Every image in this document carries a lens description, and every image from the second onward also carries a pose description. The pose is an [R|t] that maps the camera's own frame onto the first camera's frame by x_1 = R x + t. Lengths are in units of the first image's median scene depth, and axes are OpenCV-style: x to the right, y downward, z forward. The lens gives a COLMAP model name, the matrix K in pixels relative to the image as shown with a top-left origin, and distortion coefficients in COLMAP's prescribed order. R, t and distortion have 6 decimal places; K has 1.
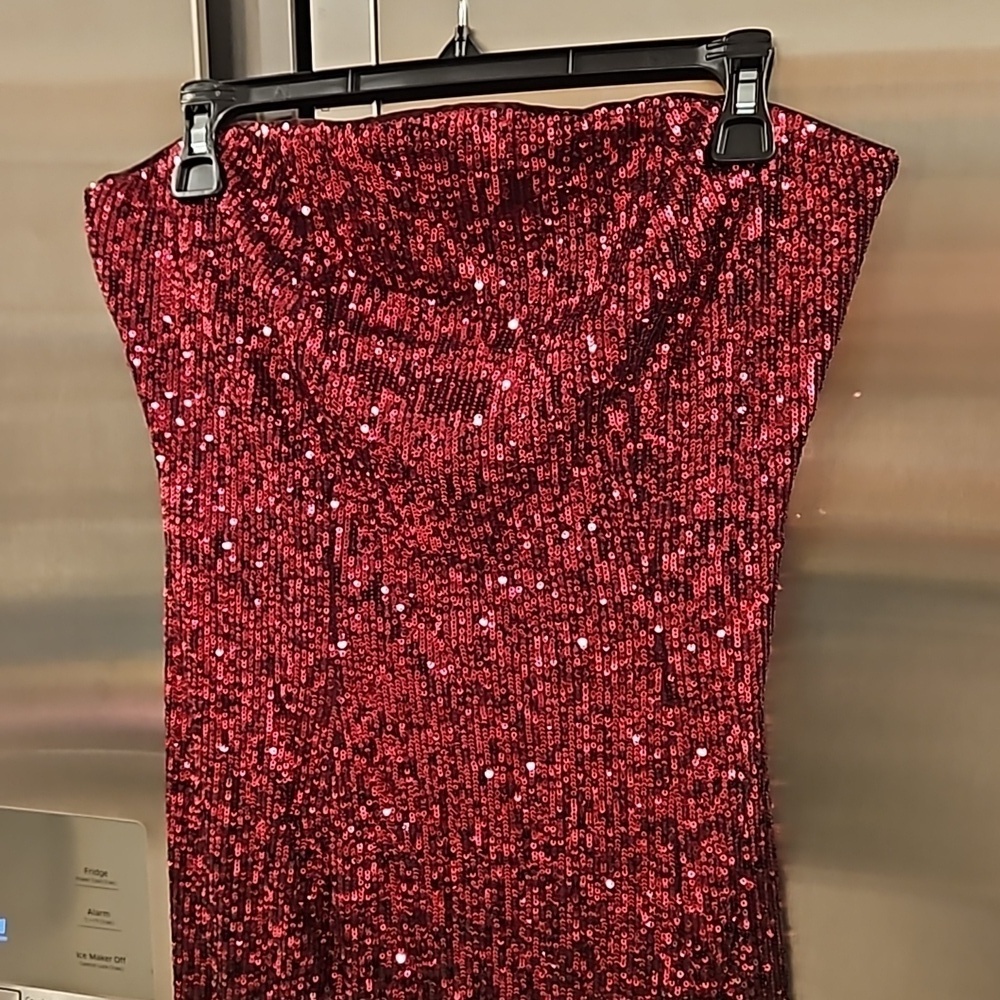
lens RADIAL K [[1344.8, 0, 500.0], [0, 1344.8, 500.0], [0, 0, 1]] dist [0.015731, -0.075285]
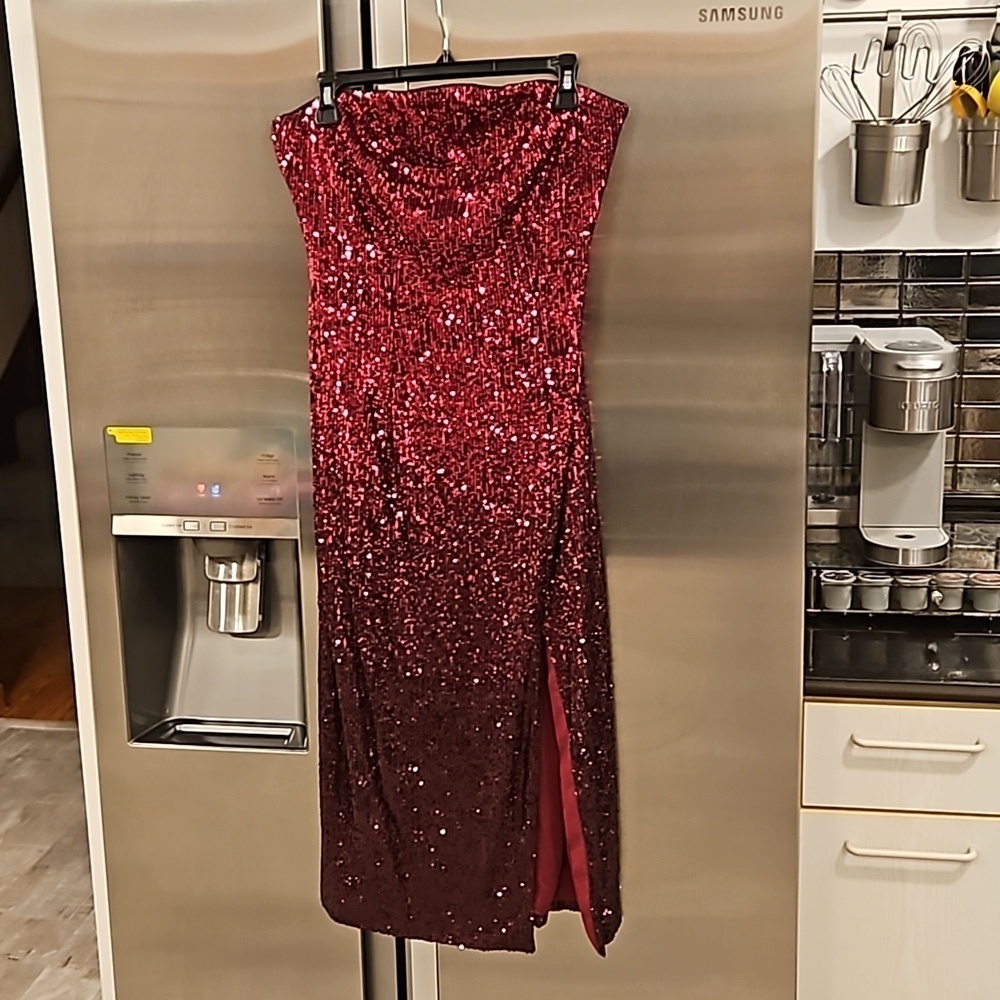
lens RADIAL K [[1305.5, 0, 500.0], [0, 1305.5, 500.0], [0, 0, 1]] dist [0.009117, 0.101893]
pose [[0.988860, -0.039894, 0.143403, -0.303744], [0.034616, 0.998635, 0.039113, 0.356164], [-0.144768, -0.033713, 0.988891, -1.334145]]
